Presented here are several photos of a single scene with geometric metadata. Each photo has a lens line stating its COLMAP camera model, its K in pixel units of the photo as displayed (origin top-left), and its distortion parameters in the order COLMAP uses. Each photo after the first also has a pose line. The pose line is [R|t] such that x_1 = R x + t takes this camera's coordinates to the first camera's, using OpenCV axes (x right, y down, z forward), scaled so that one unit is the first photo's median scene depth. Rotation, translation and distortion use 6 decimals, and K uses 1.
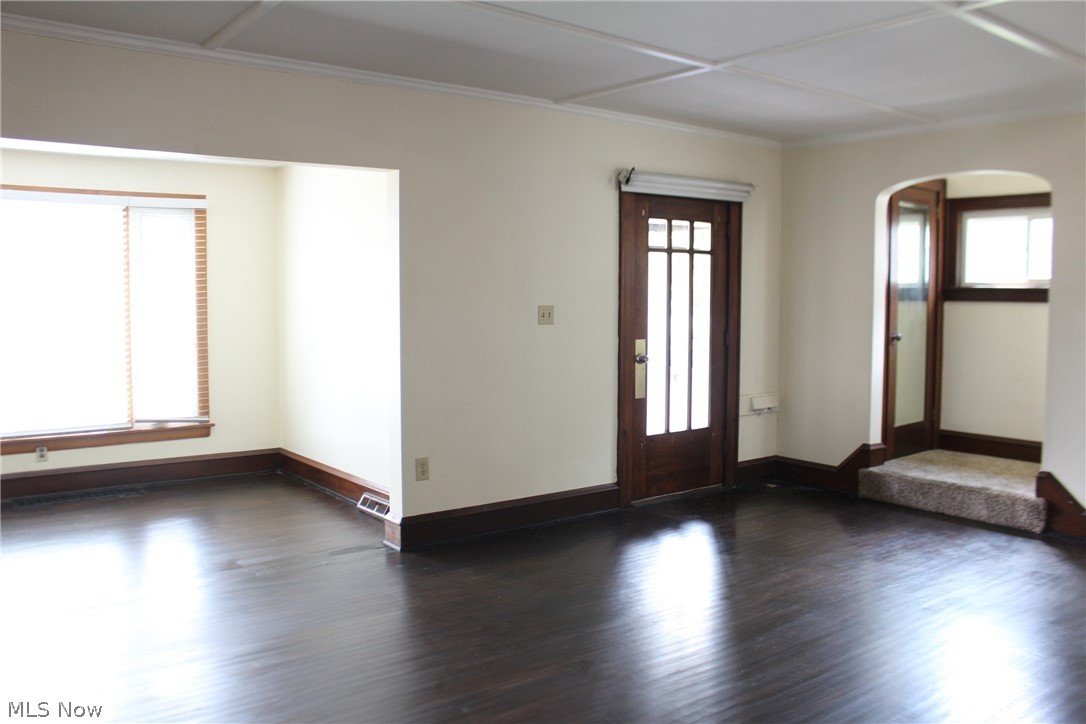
lens RADIAL K [[921.2, 0, 545.3], [0, 921.2, 357.7], [0, 0, 1]] dist [-0.149063, 0.152943]
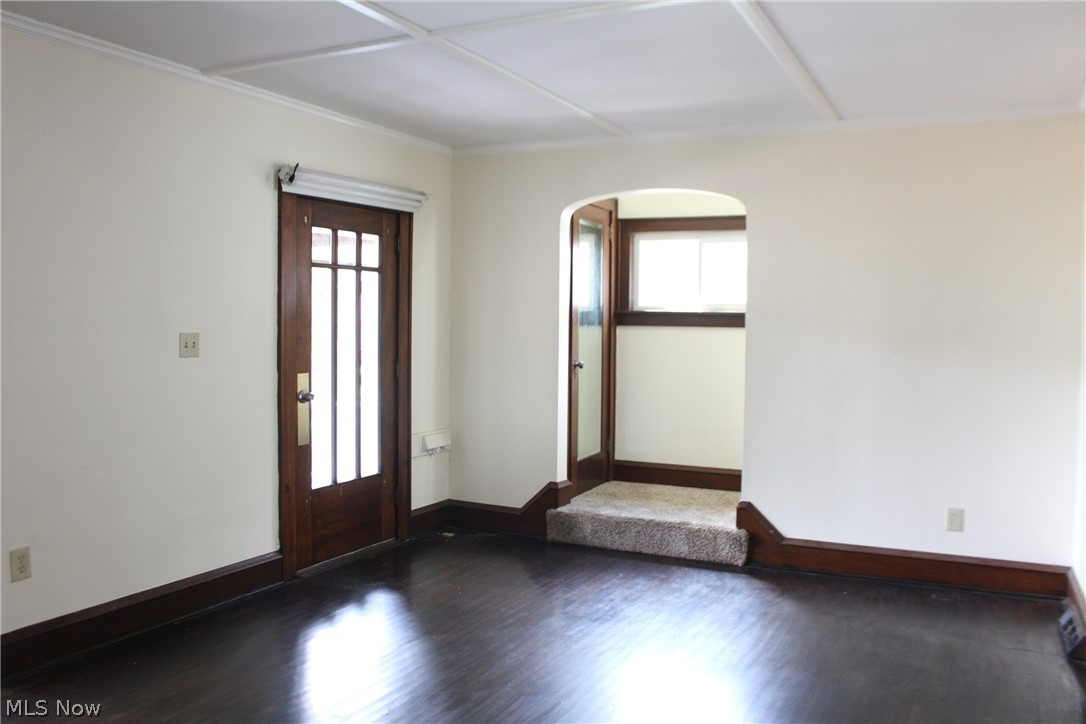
lens RADIAL K [[921.2, 0, 545.3], [0, 921.2, 357.7], [0, 0, 1]] dist [-0.149063, 0.152943]
pose [[0.902581, -0.013016, 0.430323, -0.050849], [0.023993, 0.999510, -0.020091, -0.012003], [-0.429850, 0.028458, 0.902452, 0.166644]]
